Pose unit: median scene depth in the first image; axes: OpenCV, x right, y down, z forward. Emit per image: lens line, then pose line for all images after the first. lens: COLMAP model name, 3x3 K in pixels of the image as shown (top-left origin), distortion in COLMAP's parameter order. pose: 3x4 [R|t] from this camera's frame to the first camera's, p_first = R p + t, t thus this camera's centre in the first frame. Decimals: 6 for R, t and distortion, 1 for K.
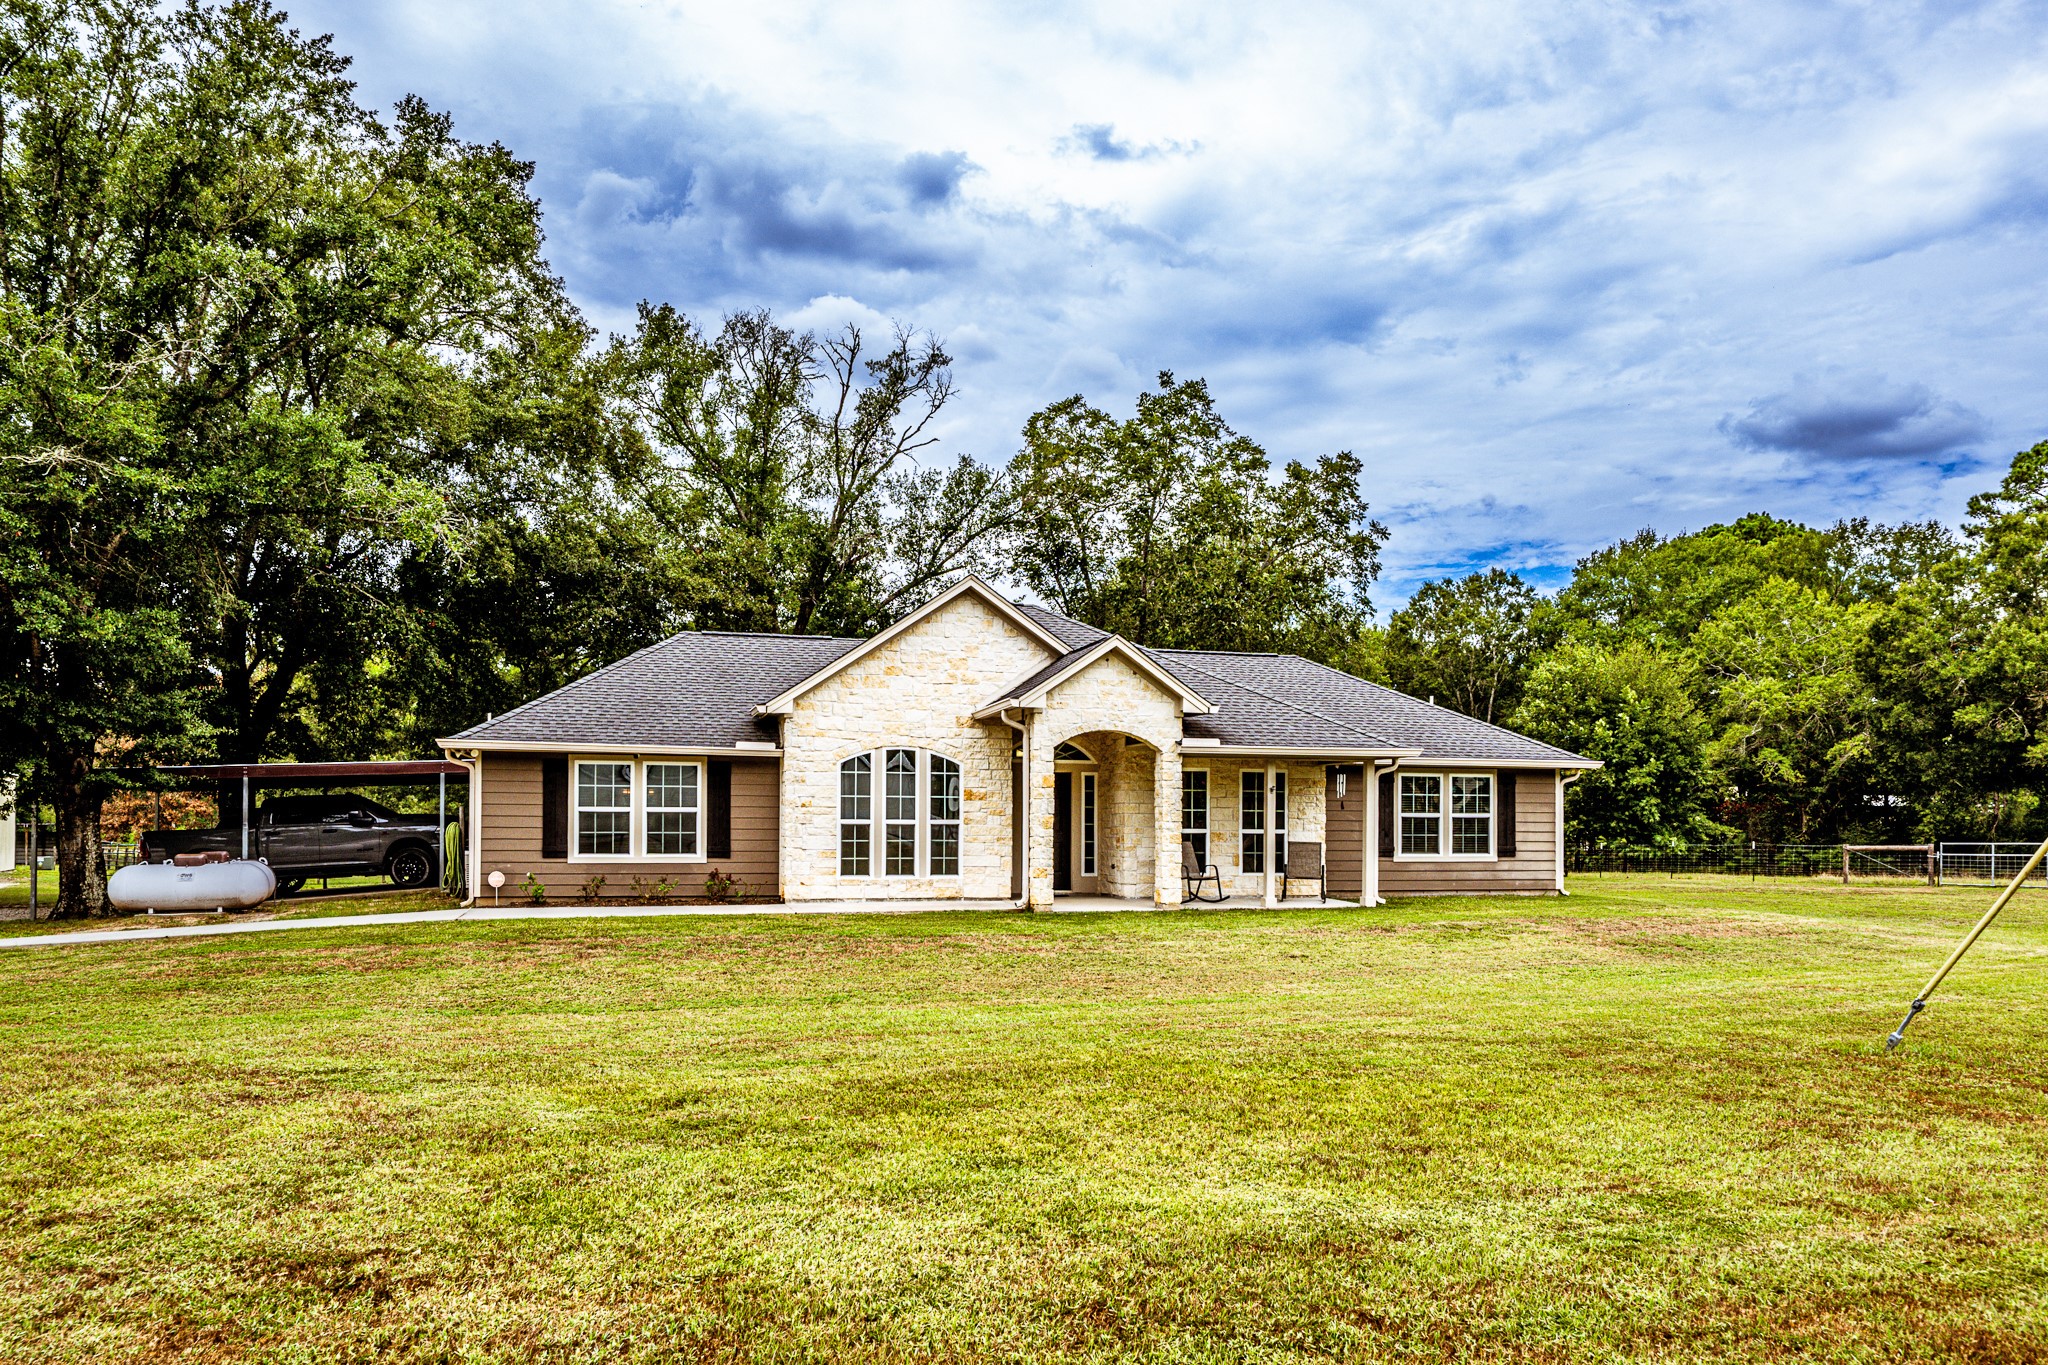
lens RADIAL K [[1598.3, 0, 1090.1], [0, 1598.3, 689.4], [0, 0, 1]] dist [-0.005107, 0.001727]
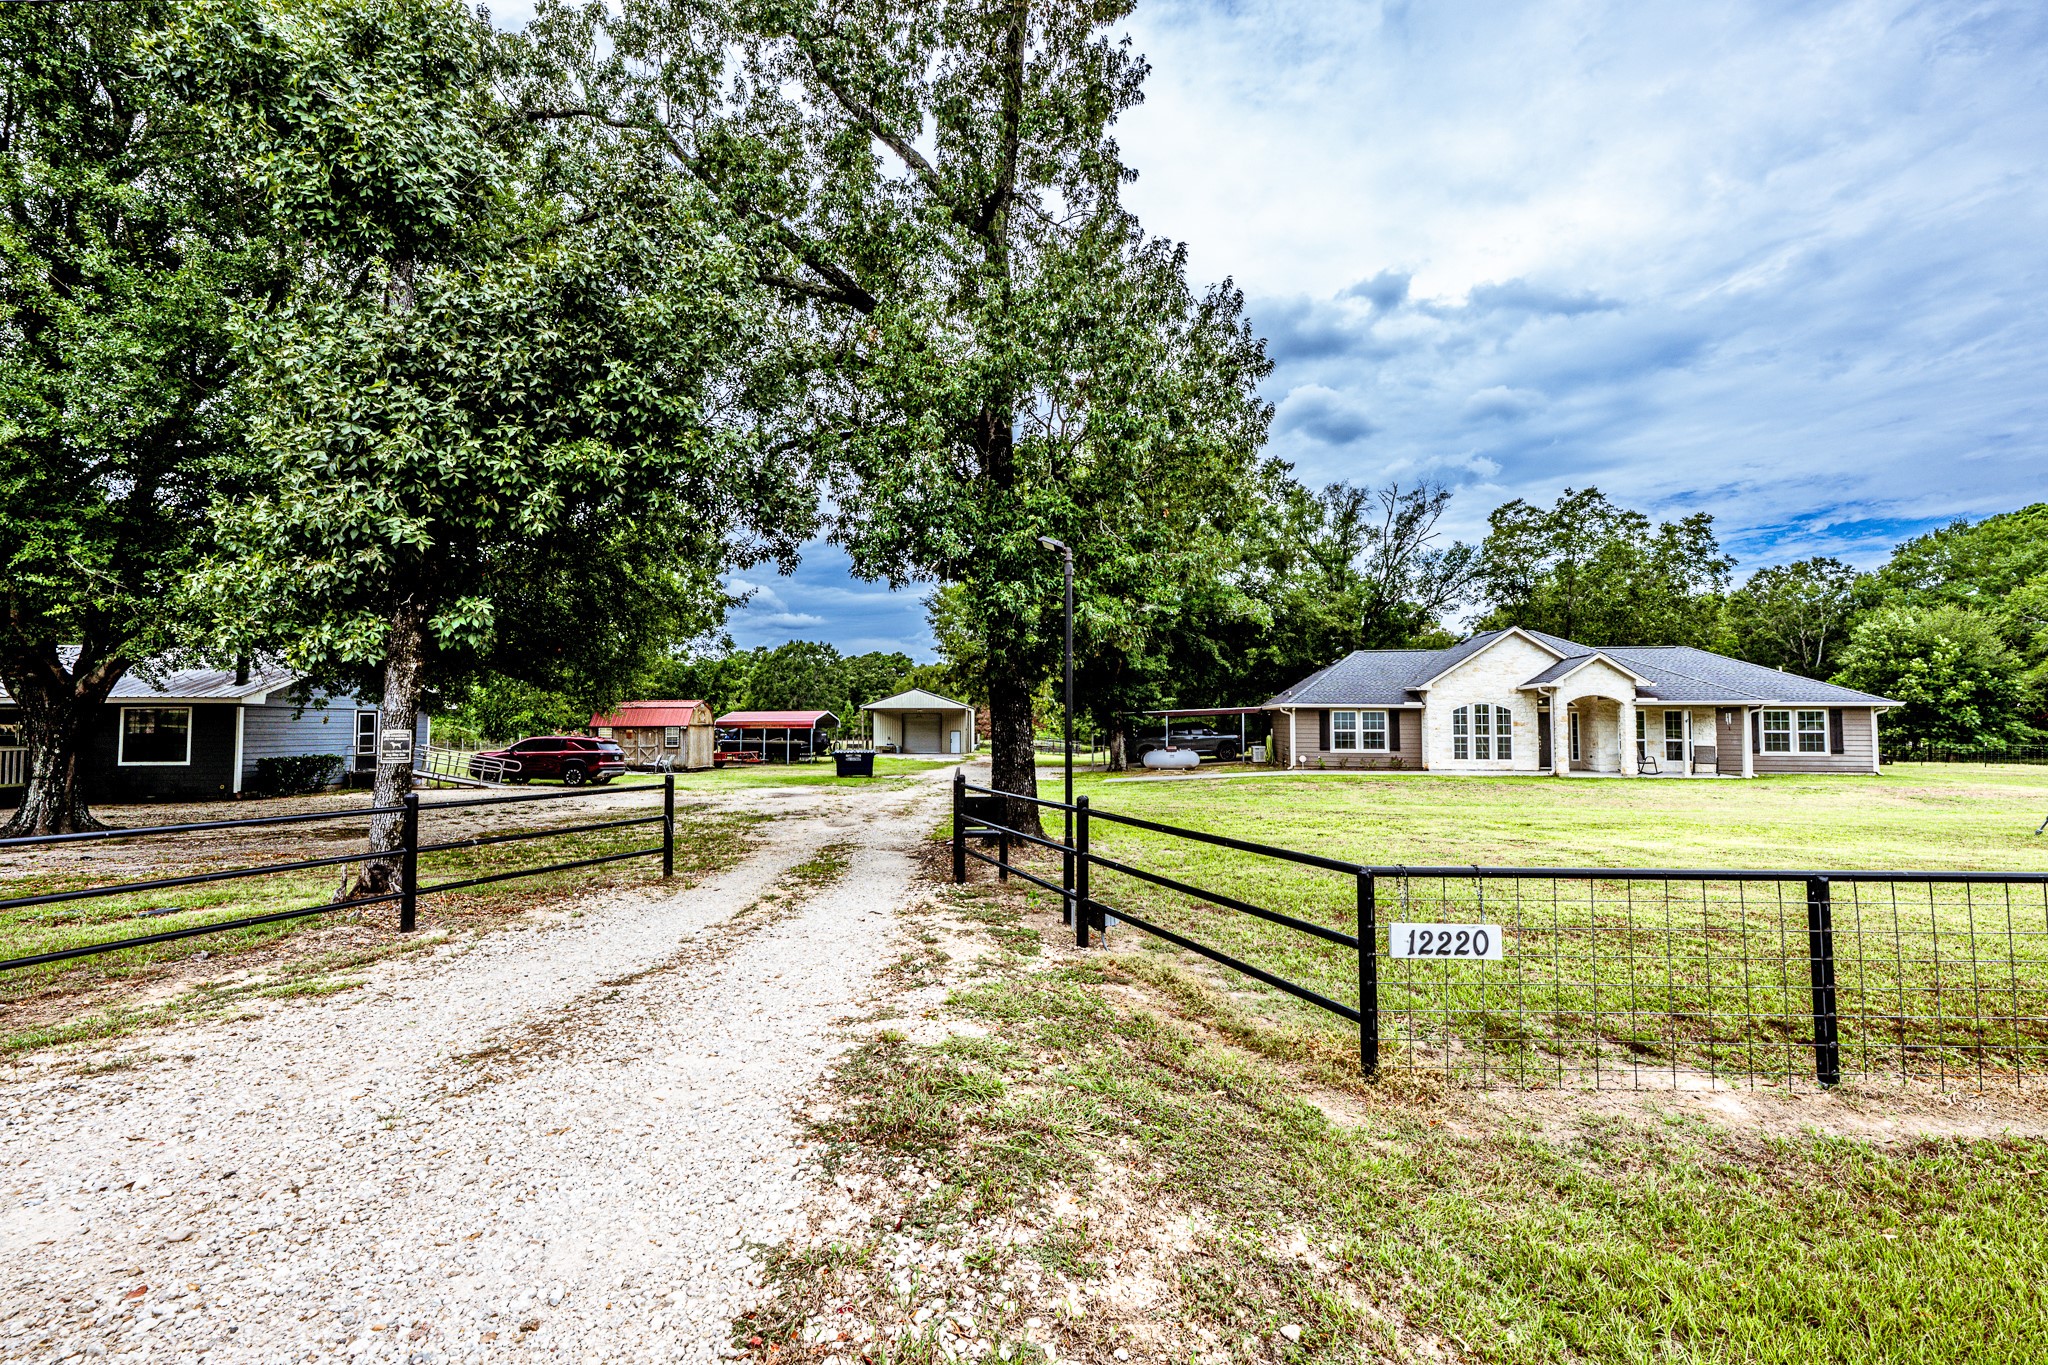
lens RADIAL K [[801.8, 0, 1086.2], [0, 801.8, 676.2], [0, 0, 1]] dist [0.001263, 0.000236]
pose [[0.879332, -0.035592, -0.474877, -0.066877], [0.043875, 0.999017, 0.006368, -0.032461], [0.474184, -0.026435, 0.880029, -0.257280]]
